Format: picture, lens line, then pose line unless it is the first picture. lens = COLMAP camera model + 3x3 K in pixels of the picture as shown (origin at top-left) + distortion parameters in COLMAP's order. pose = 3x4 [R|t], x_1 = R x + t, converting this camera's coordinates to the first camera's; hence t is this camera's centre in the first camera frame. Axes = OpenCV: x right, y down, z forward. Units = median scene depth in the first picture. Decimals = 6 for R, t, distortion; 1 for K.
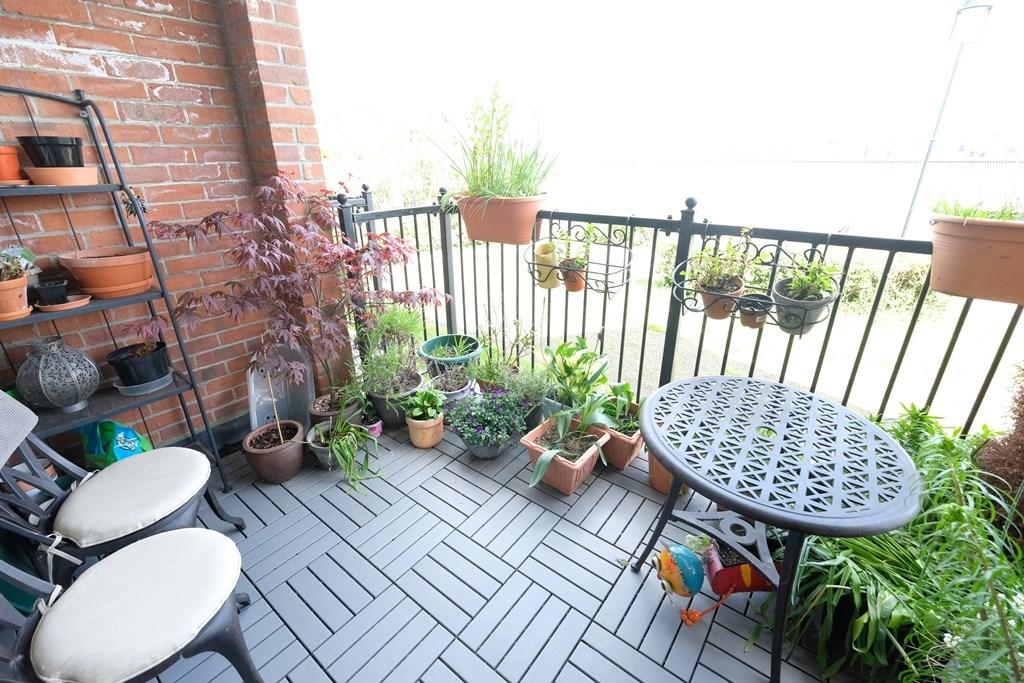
lens RADIAL K [[445.7, 0, 512.5], [0, 445.7, 337.2], [0, 0, 1]] dist [0.001971, -0.000315]
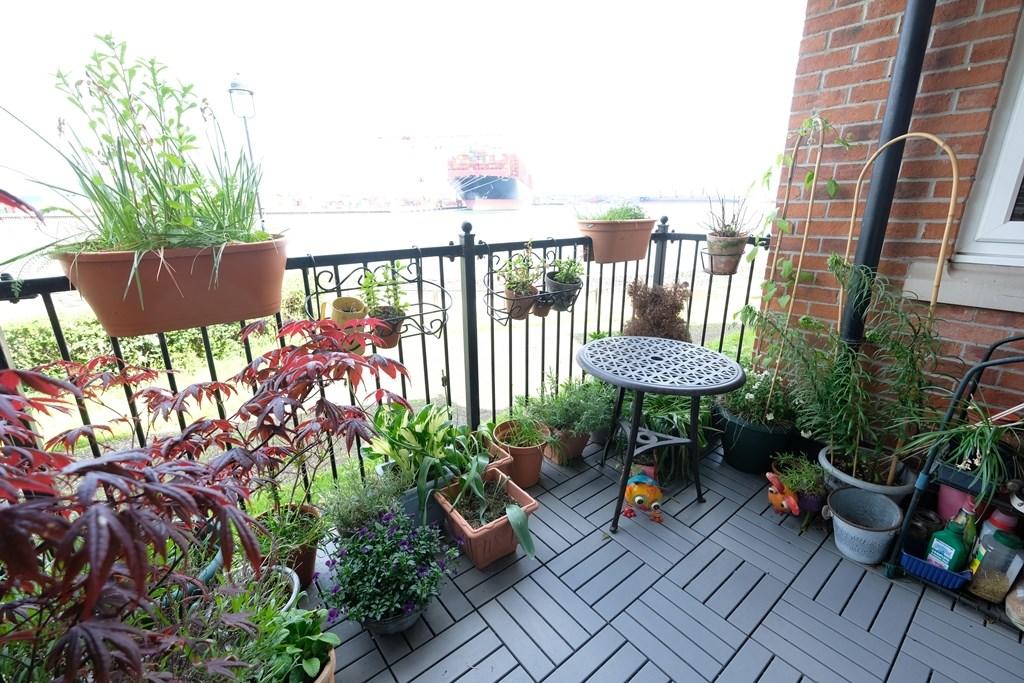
lens RADIAL K [[445.7, 0, 512.5], [0, 445.7, 337.2], [0, 0, 1]] dist [0.001971, -0.000315]
pose [[0.224263, -0.276035, 0.934618, -0.666160], [0.371382, 0.910883, 0.179912, -0.219955], [-0.900989, 0.306753, 0.306791, 0.675620]]
